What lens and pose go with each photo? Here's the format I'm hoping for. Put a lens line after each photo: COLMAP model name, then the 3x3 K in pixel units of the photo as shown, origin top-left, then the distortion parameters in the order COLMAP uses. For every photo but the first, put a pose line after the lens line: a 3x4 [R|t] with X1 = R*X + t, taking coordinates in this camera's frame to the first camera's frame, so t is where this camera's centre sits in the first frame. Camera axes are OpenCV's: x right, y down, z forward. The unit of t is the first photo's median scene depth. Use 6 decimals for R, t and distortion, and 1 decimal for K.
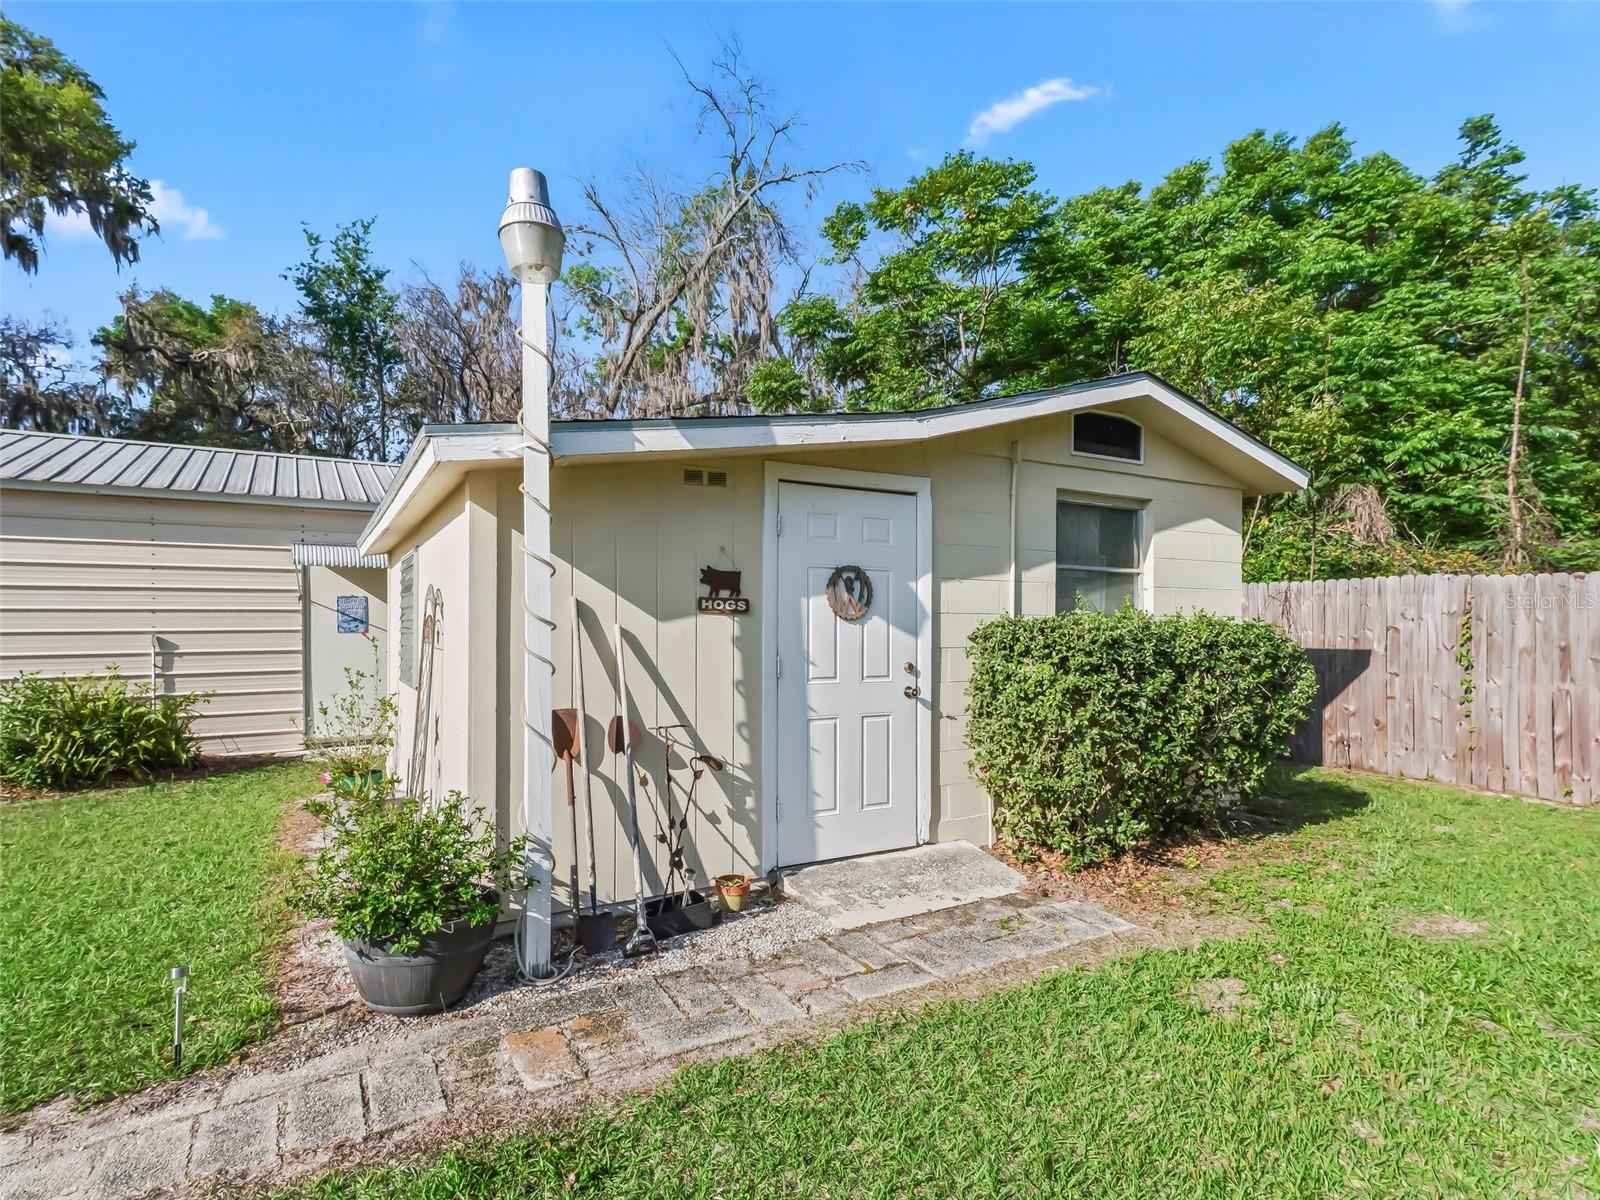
lens RADIAL K [[737.4, 0, 797.1], [0, 737.4, 635.7], [0, 0, 1]] dist [0.022540, -0.000264]
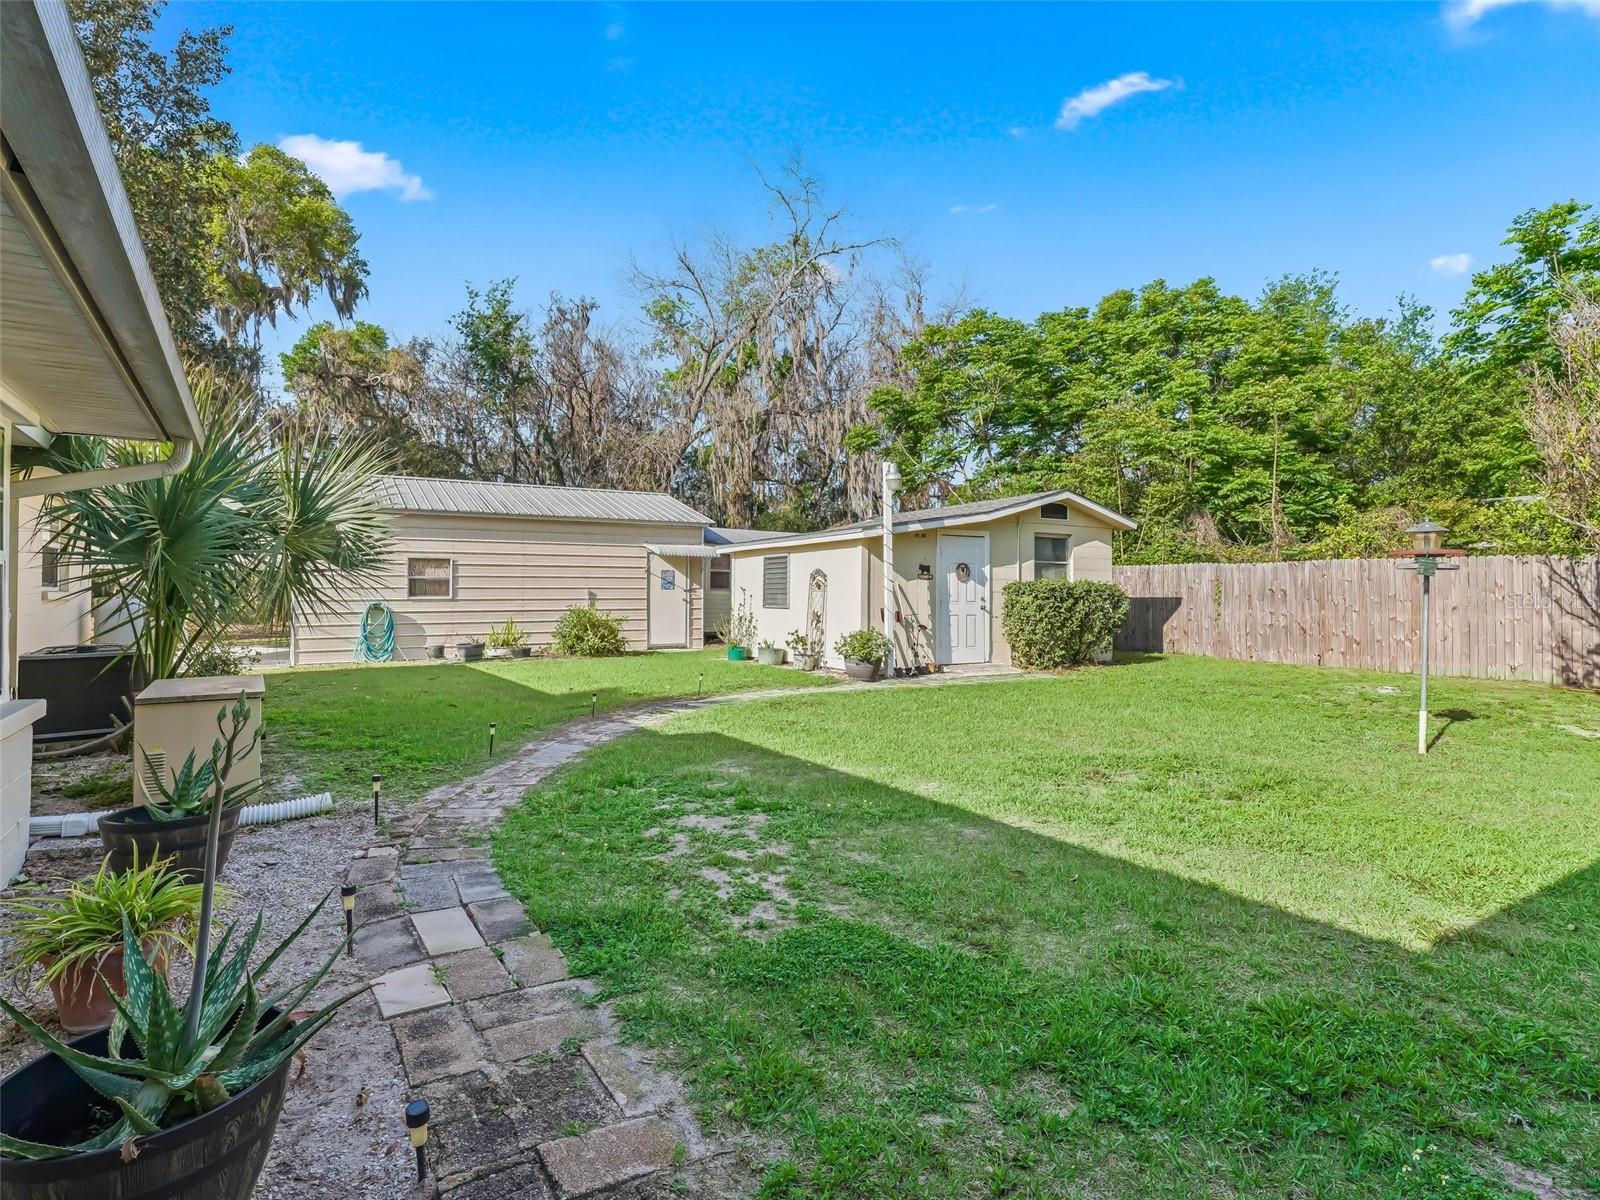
lens RADIAL K [[708.2, 0, 800.0], [0, 708.2, 600.0], [0, 0, 1]] dist [-0.000290, 0.000065]
pose [[0.999960, 0.001907, 0.008787, -0.508305], [-0.001890, 0.999996, -0.001904, 0.049094], [-0.008791, 0.001888, 0.999960, -1.520061]]
